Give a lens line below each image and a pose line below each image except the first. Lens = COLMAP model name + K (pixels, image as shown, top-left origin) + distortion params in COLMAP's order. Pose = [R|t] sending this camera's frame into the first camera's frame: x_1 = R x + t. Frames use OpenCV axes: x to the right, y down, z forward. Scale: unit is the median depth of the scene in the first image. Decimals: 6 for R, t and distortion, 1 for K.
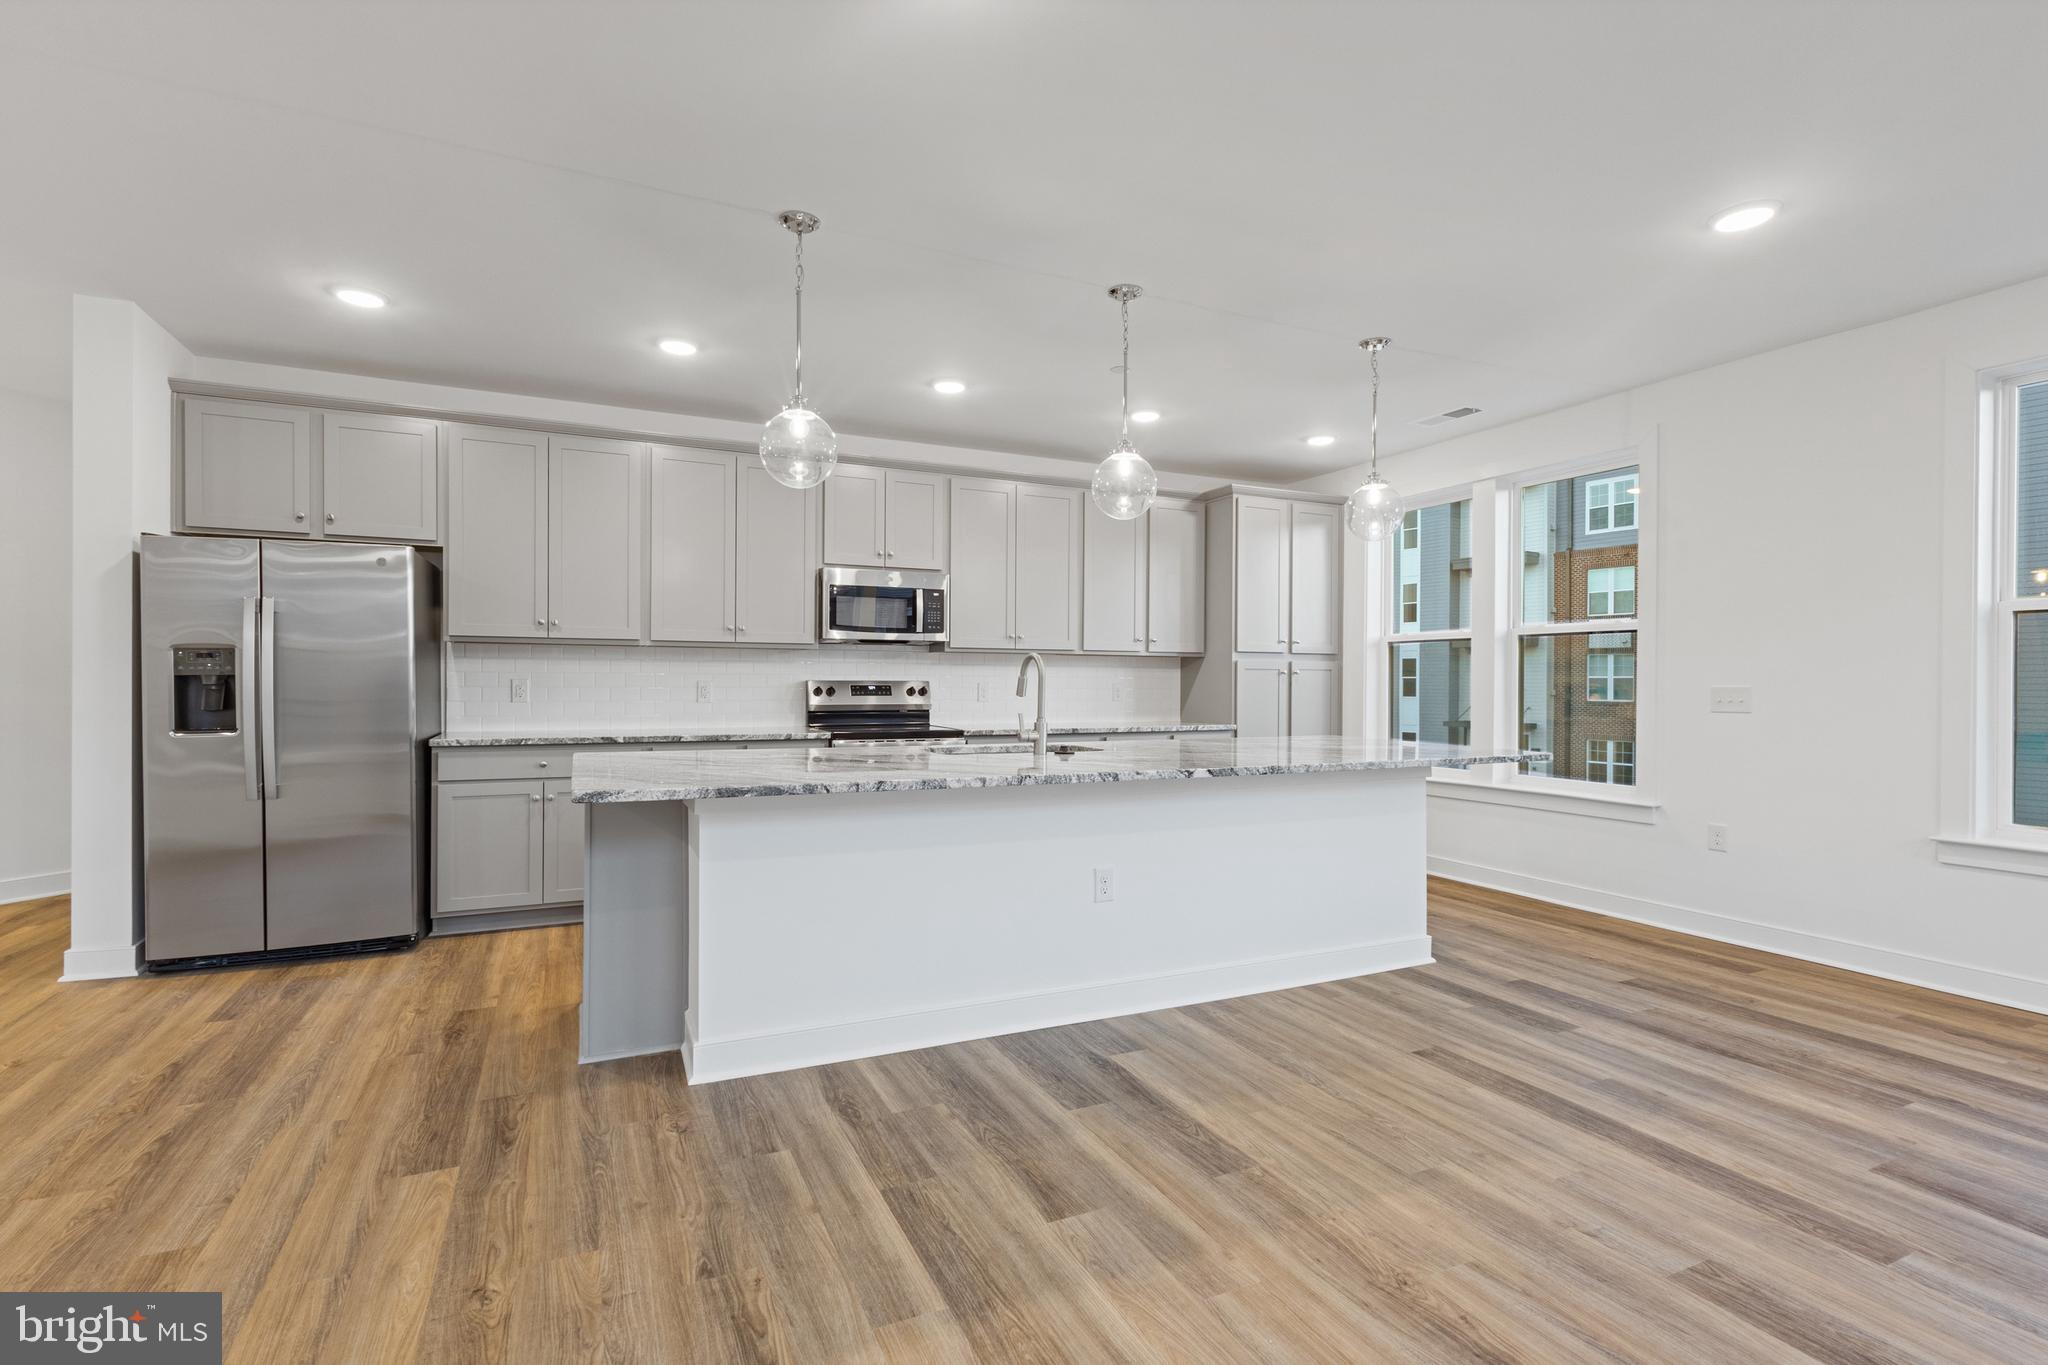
lens RADIAL K [[952.6, 0, 1020.1], [0, 952.6, 683.6], [0, 0, 1]] dist [0.003082, 0.000671]
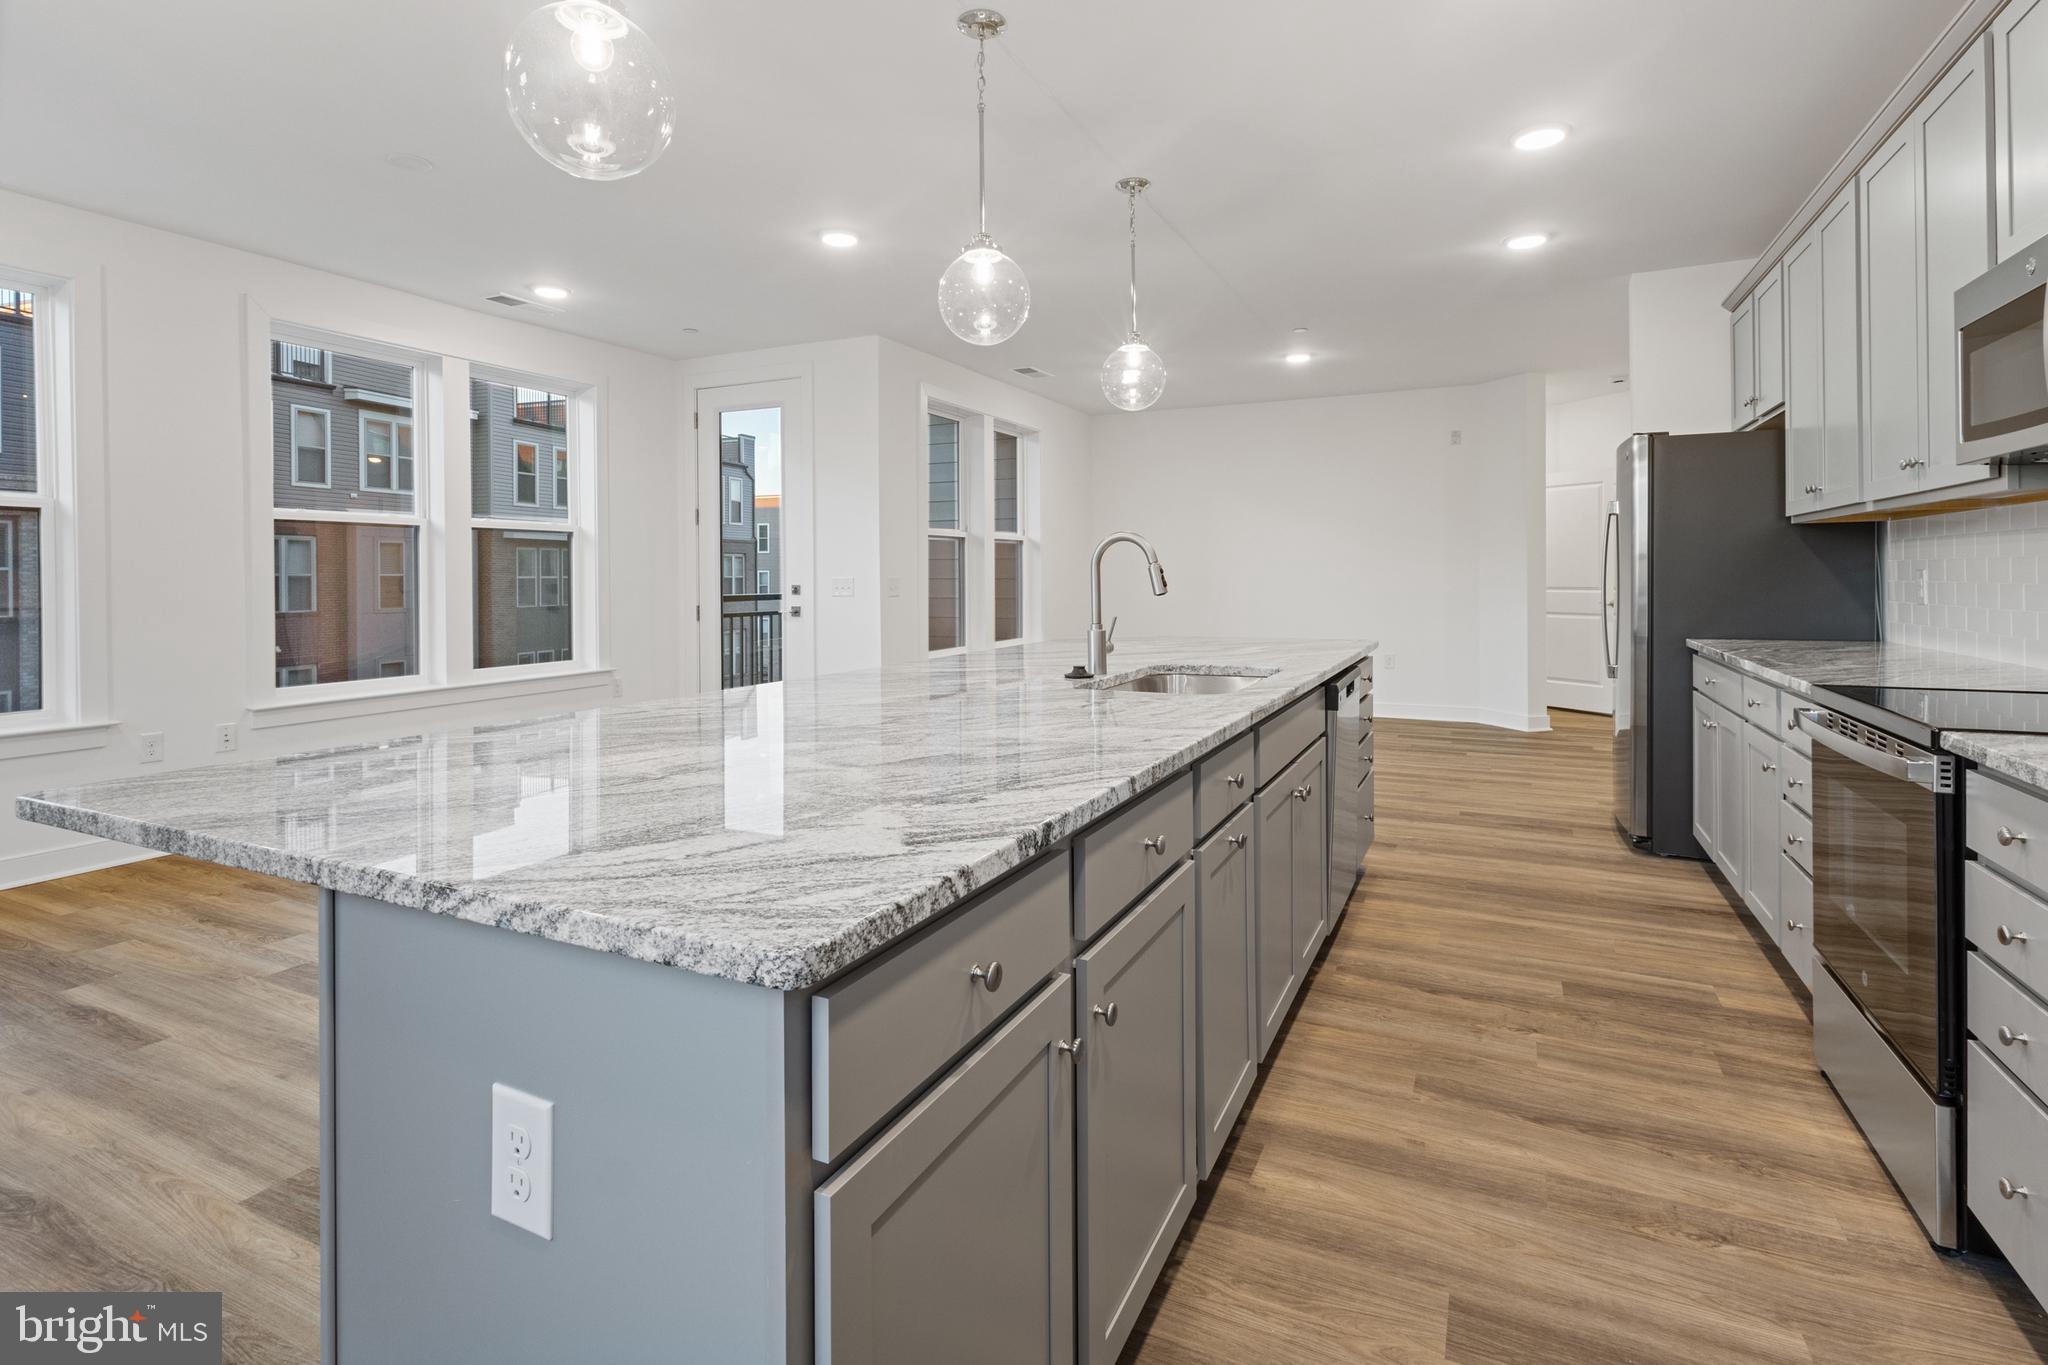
lens RADIAL K [[983.9, 0, 1013.1], [0, 983.9, 578.3], [0, 0, 1]] dist [-0.002208, 0.000483]
pose [[-0.784080, -0.000085, -0.620660, 0.562909], [-0.002029, 0.999995, 0.002427, 0.000520], [0.620657, 0.003162, -0.784076, 1.639649]]
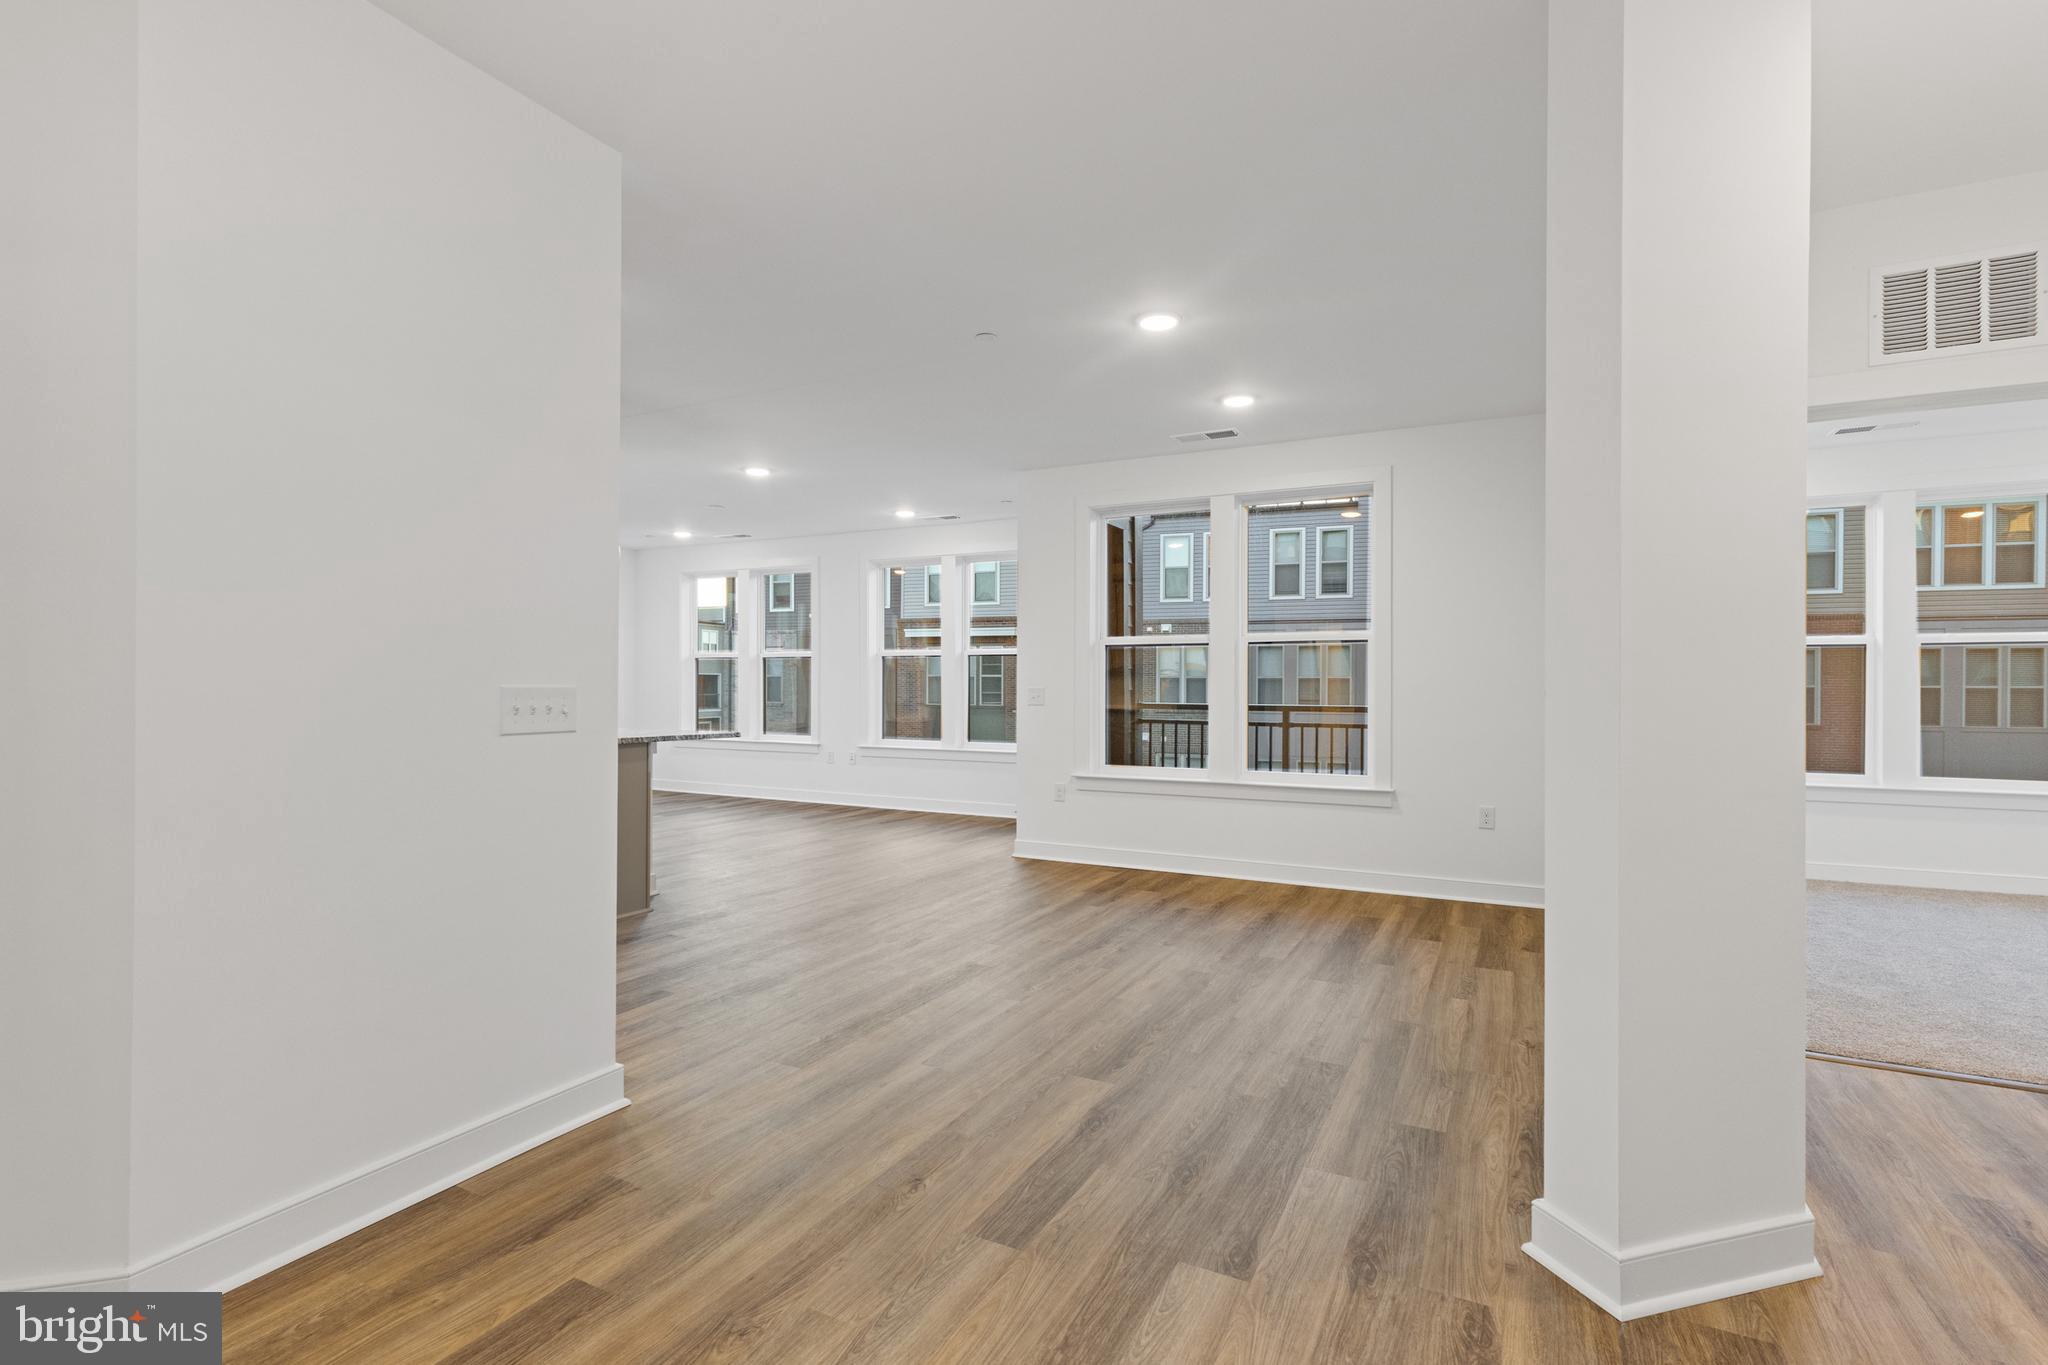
lens RADIAL K [[962.4, 0, 1018.7], [0, 962.4, 682.5], [0, 0, 1]] dist [0.001660, 0.000832]
pose [[-0.604534, -0.005884, 0.796558, -1.860149], [-0.005857, 0.999979, 0.002942, -0.011081], [-0.796558, -0.002887, -0.604555, 1.272080]]
